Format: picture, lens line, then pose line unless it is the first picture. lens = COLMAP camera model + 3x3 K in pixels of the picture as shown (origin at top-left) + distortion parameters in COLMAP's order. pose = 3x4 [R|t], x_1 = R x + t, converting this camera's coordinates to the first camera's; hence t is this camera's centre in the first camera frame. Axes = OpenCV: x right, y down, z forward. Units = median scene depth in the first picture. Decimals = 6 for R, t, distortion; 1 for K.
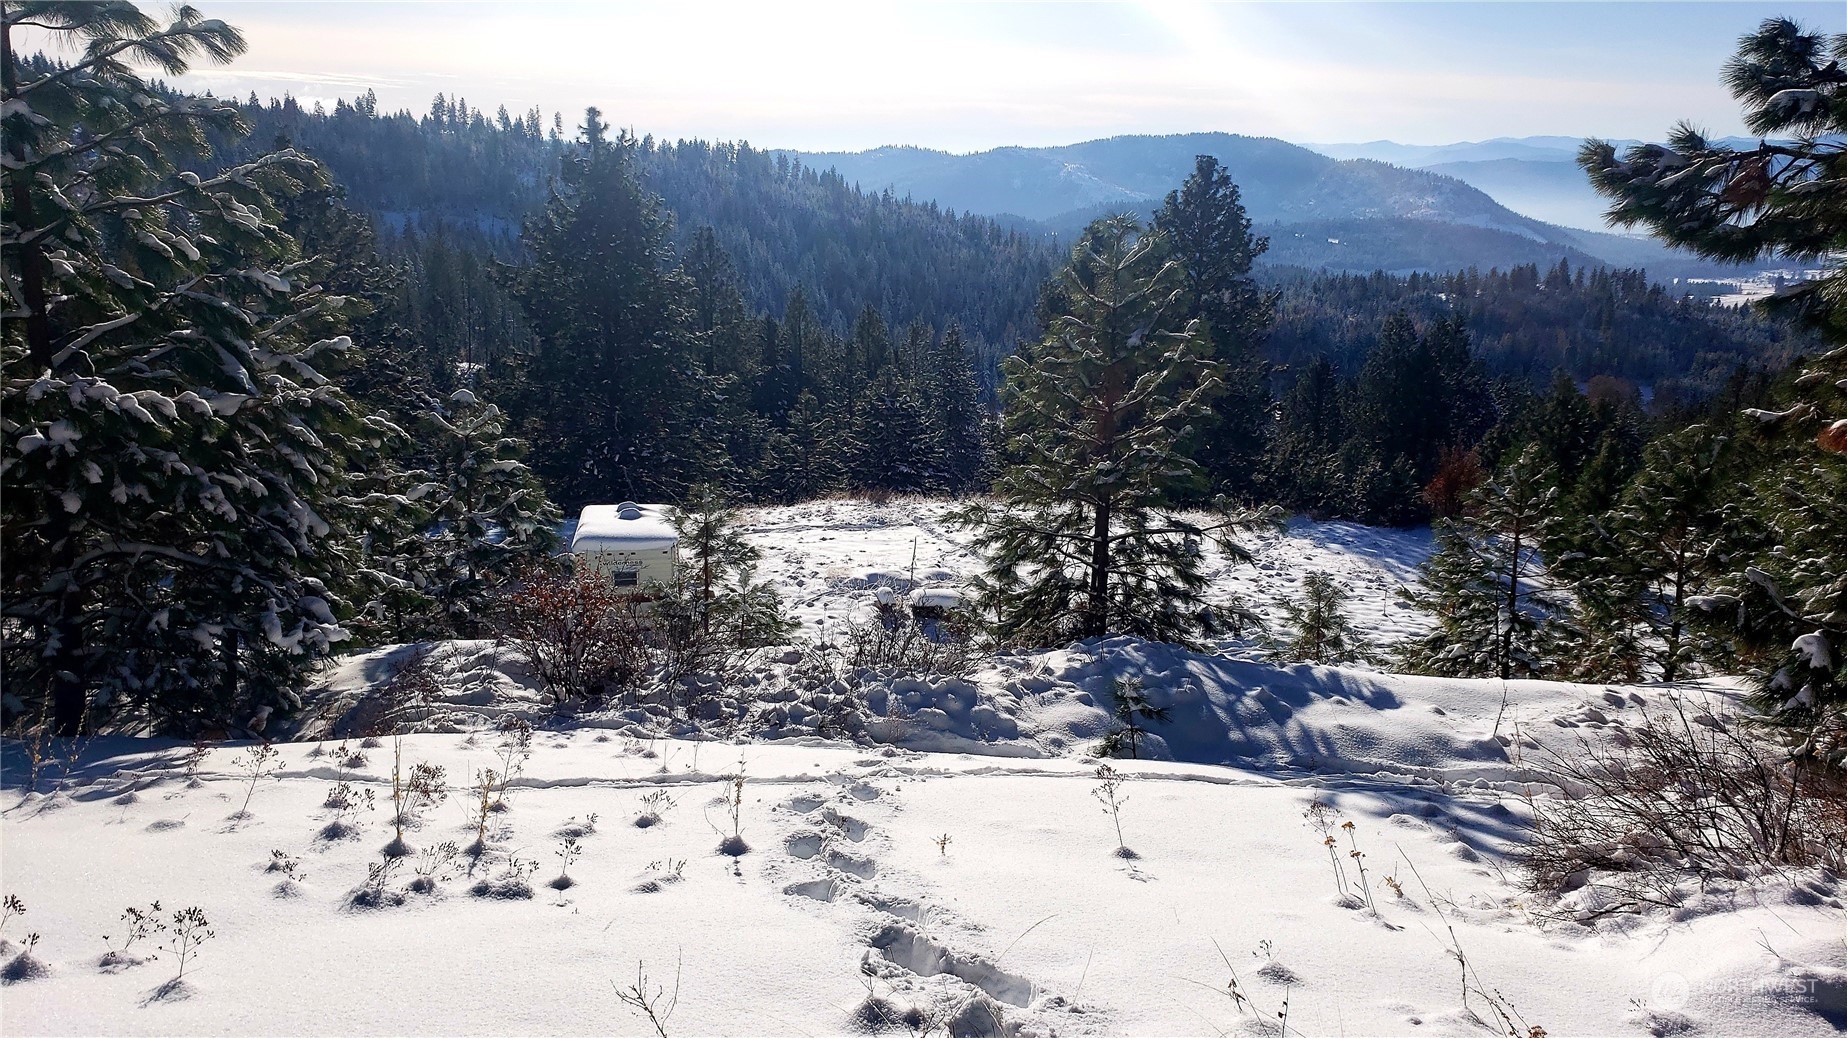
lens RADIAL K [[1369.6, 0, 922.8], [0, 1369.6, 543.0], [0, 0, 1]] dist [0.007502, 0.026504]
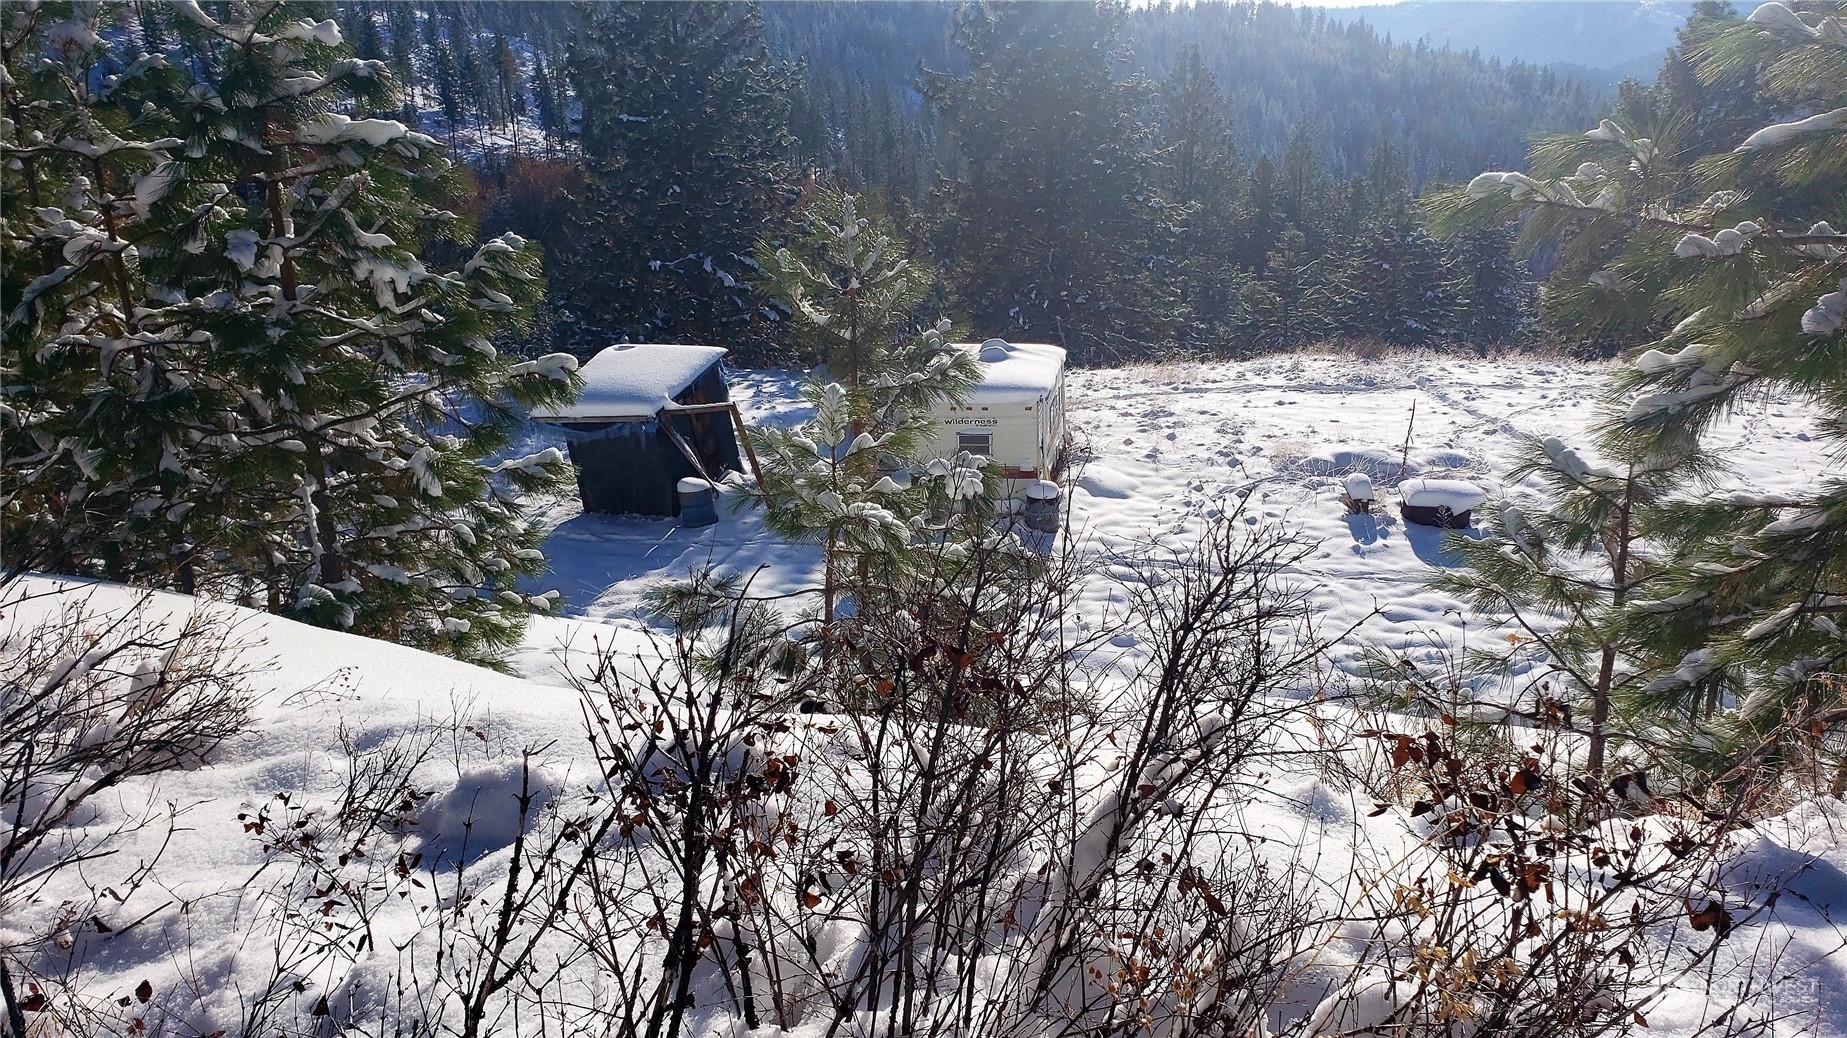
lens RADIAL K [[1364.0, 0, 991.1], [0, 1364.0, 533.9], [0, 0, 1]] dist [0.105912, -0.147042]
pose [[0.950973, 0.058835, -0.303628, 0.004457], [-0.034487, 0.995789, 0.084944, 0.008468], [0.307347, -0.070308, 0.948997, 0.241412]]
